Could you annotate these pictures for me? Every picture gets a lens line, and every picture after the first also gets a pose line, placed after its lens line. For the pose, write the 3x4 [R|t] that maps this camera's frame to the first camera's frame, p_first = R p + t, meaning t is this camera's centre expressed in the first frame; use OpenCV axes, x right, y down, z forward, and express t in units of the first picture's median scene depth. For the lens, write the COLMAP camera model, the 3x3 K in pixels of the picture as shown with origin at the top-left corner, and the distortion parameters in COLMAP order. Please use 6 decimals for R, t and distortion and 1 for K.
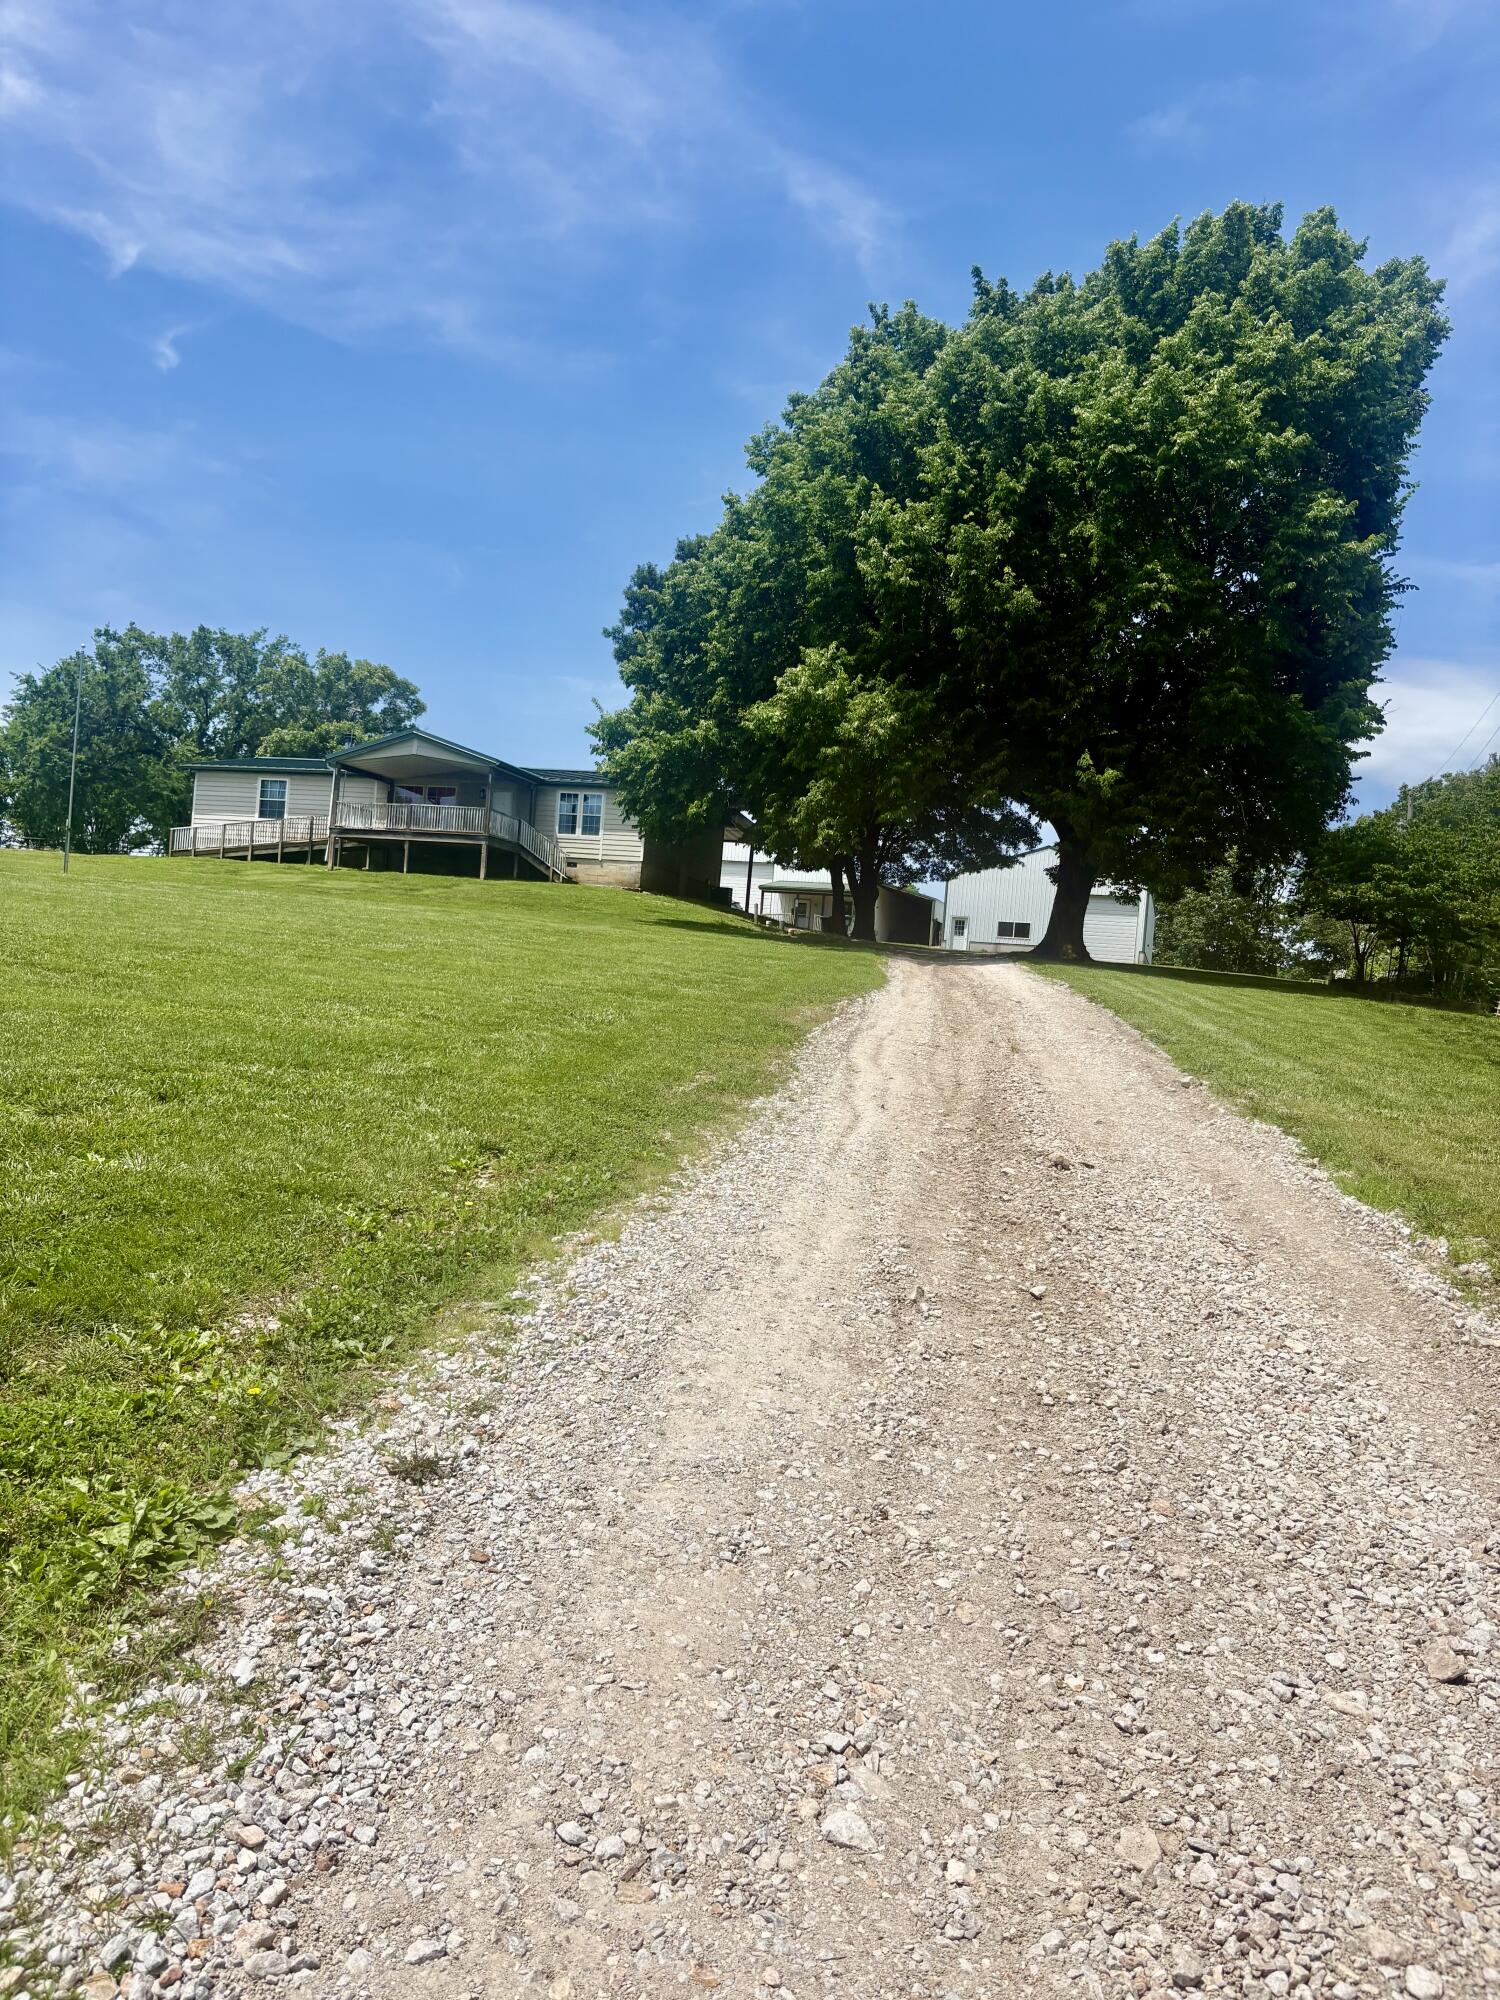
lens RADIAL K [[1480.3, 0, 682.3], [0, 1480.3, 1091.6], [0, 0, 1]] dist [0.044339, -0.043963]
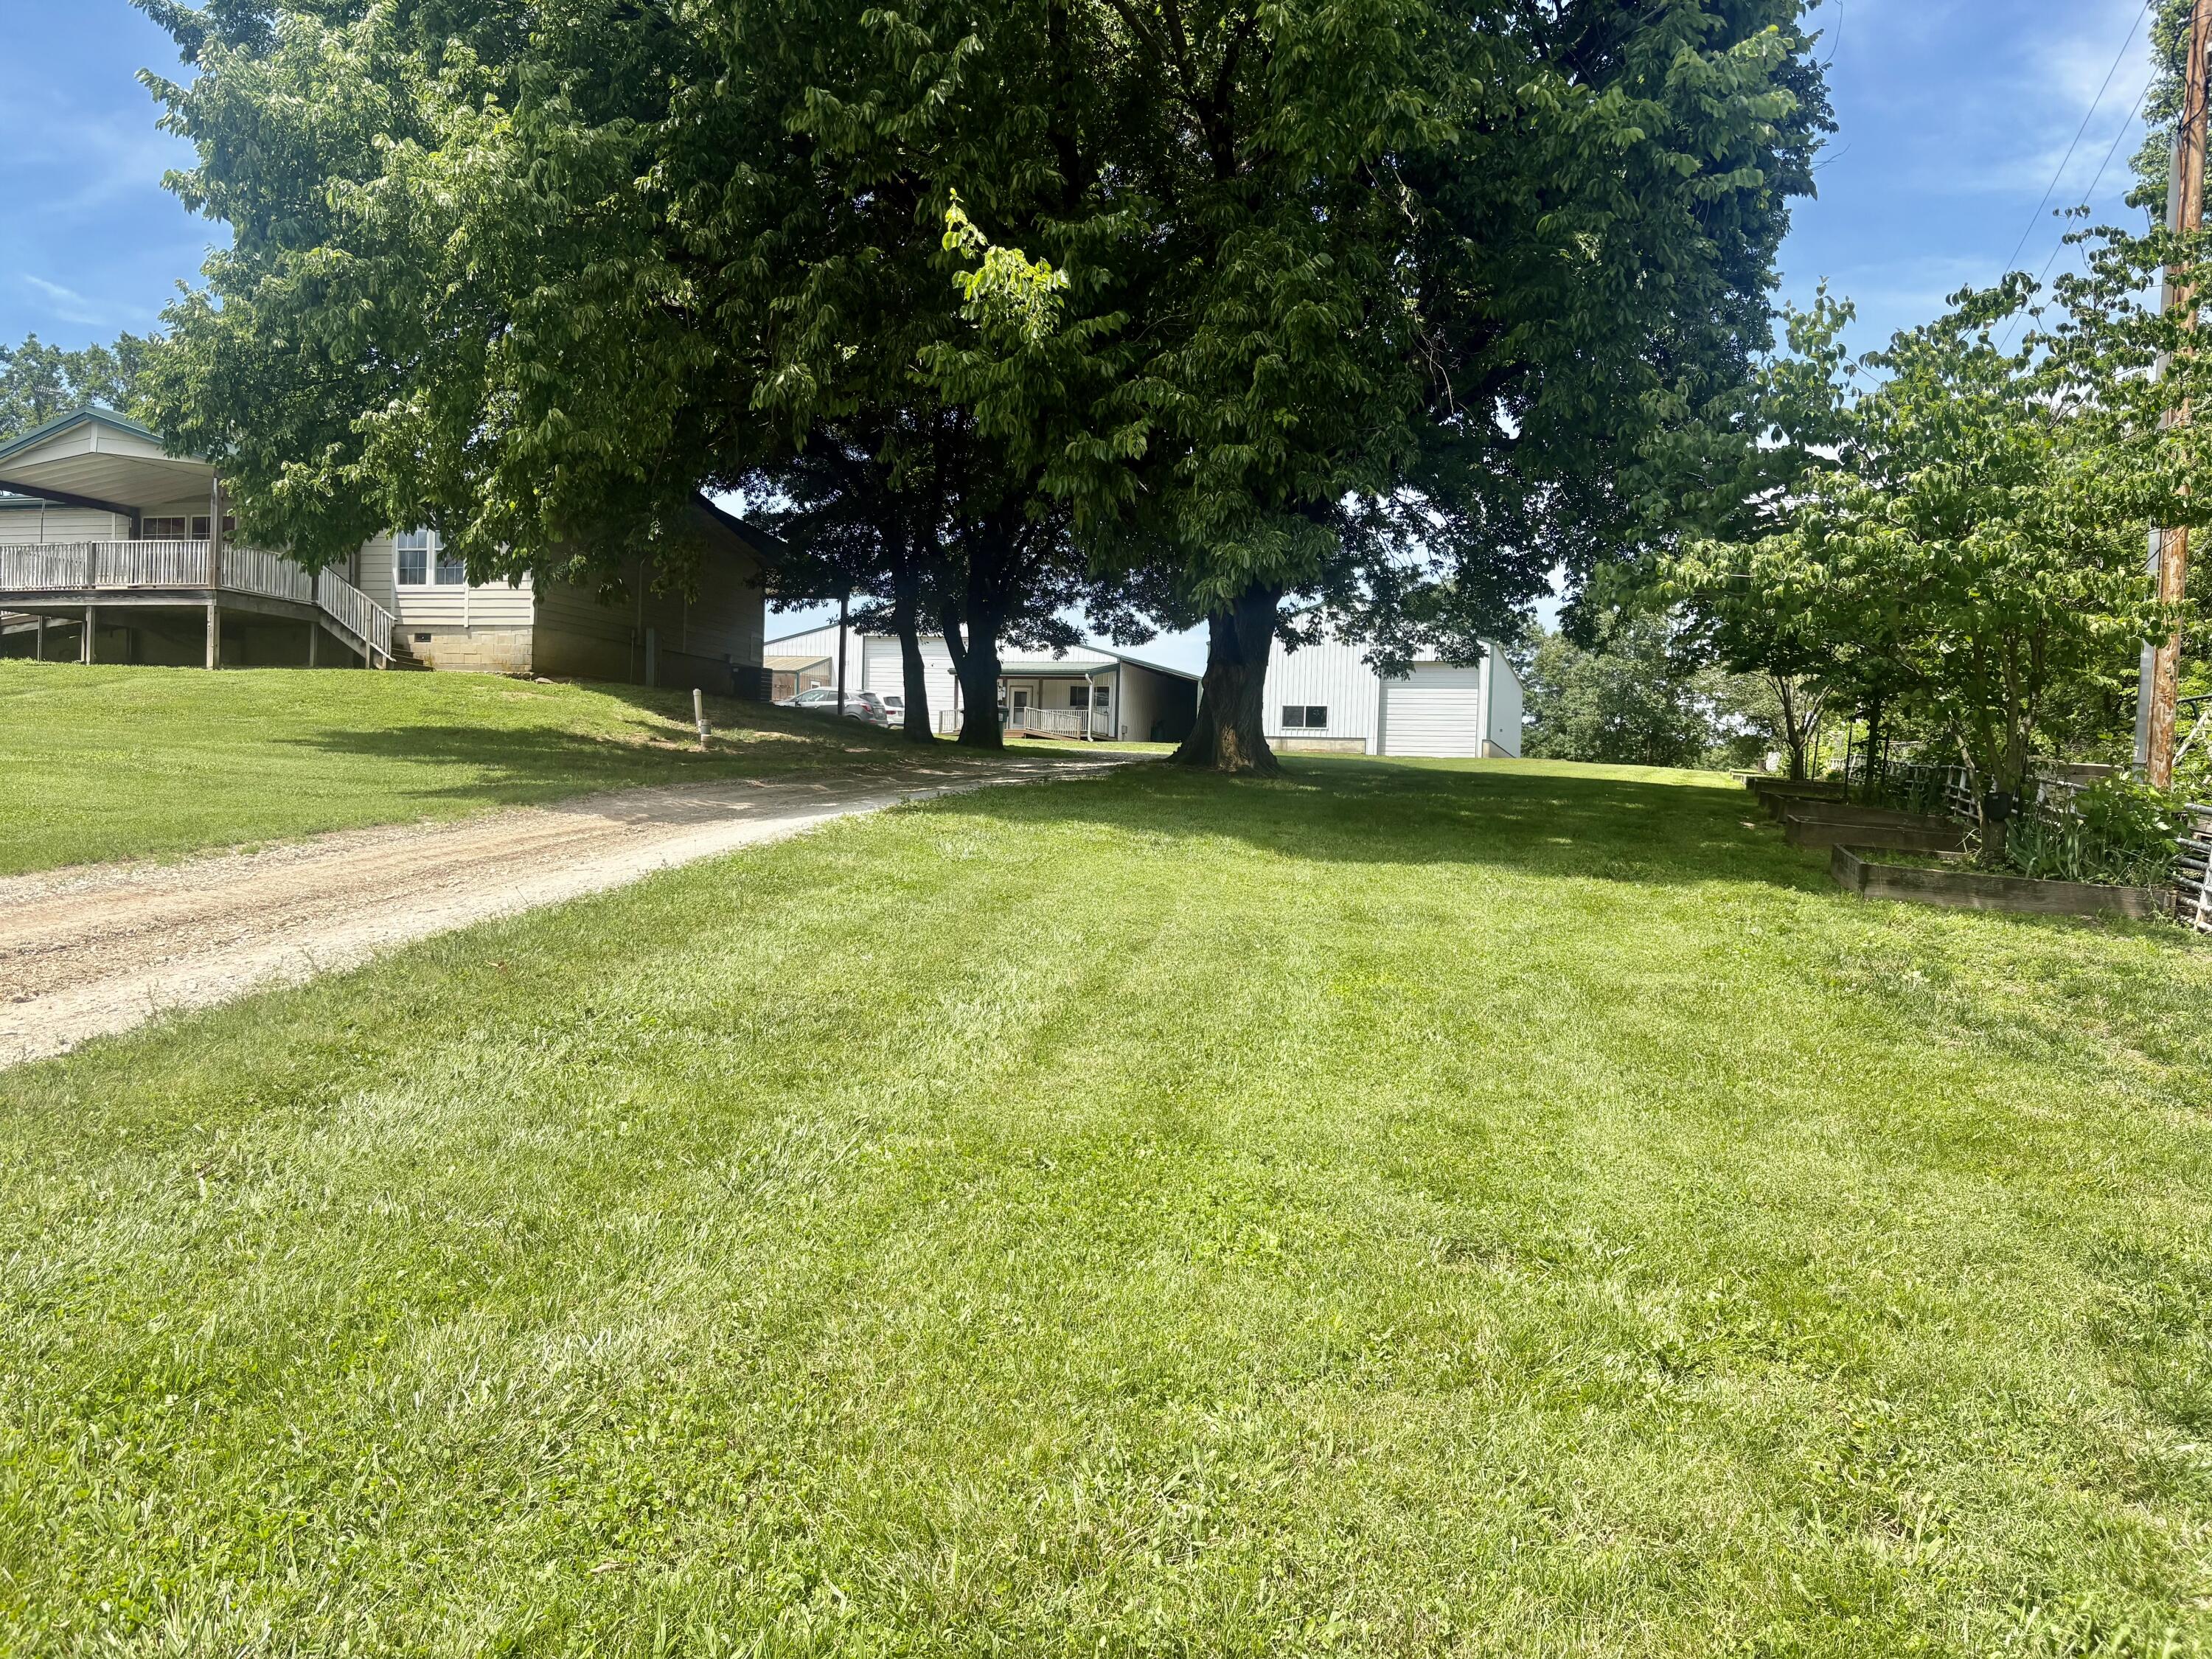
lens RADIAL K [[1653.2, 0, 1075.9], [0, 1653.2, 836.4], [0, 0, 1]] dist [0.074531, -0.088281]
pose [[0.998834, -0.048081, 0.004398, 0.157846], [0.048235, 0.997734, -0.046903, -0.031123], [-0.002132, 0.047061, 0.998890, 0.328806]]
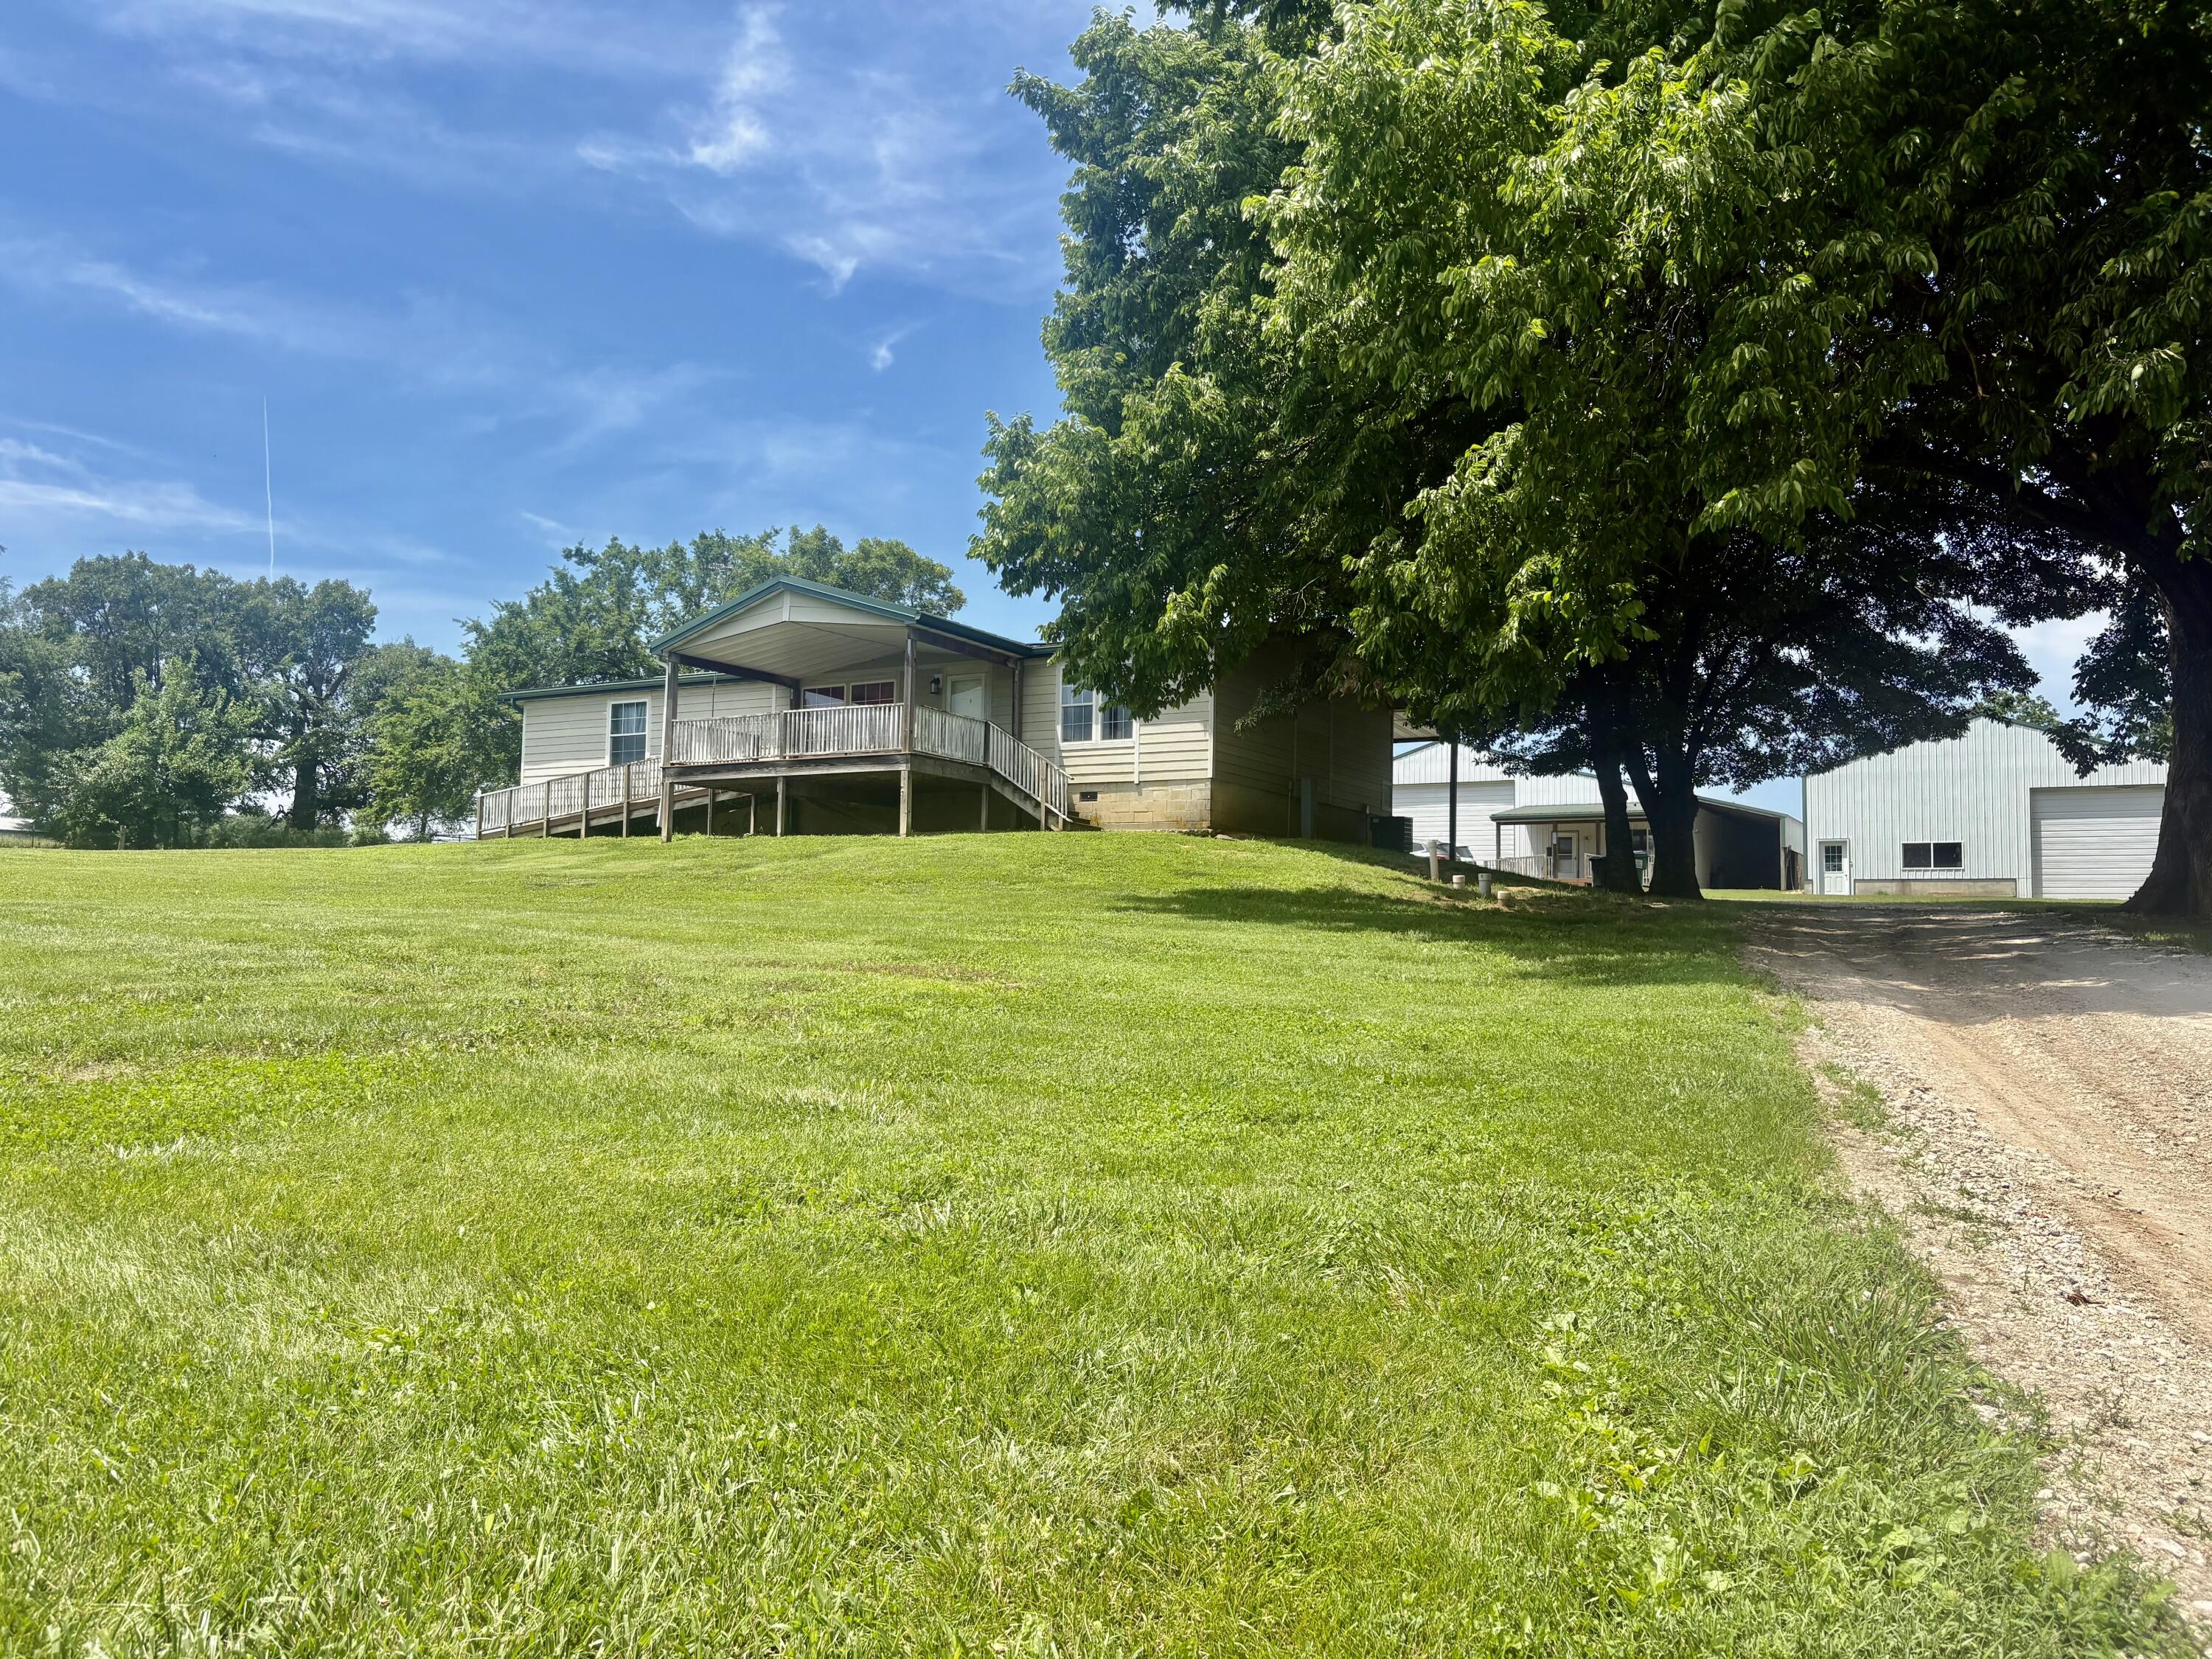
lens RADIAL K [[1637.2, 0, 1106.0], [0, 1637.2, 829.5], [0, 0, 1]] dist [0.044339, -0.043963]
pose [[0.976078, -0.078724, -0.202666, 0.046115], [0.047838, 0.987065, -0.153019, -0.046050], [0.212091, 0.139664, 0.967218, 0.393827]]
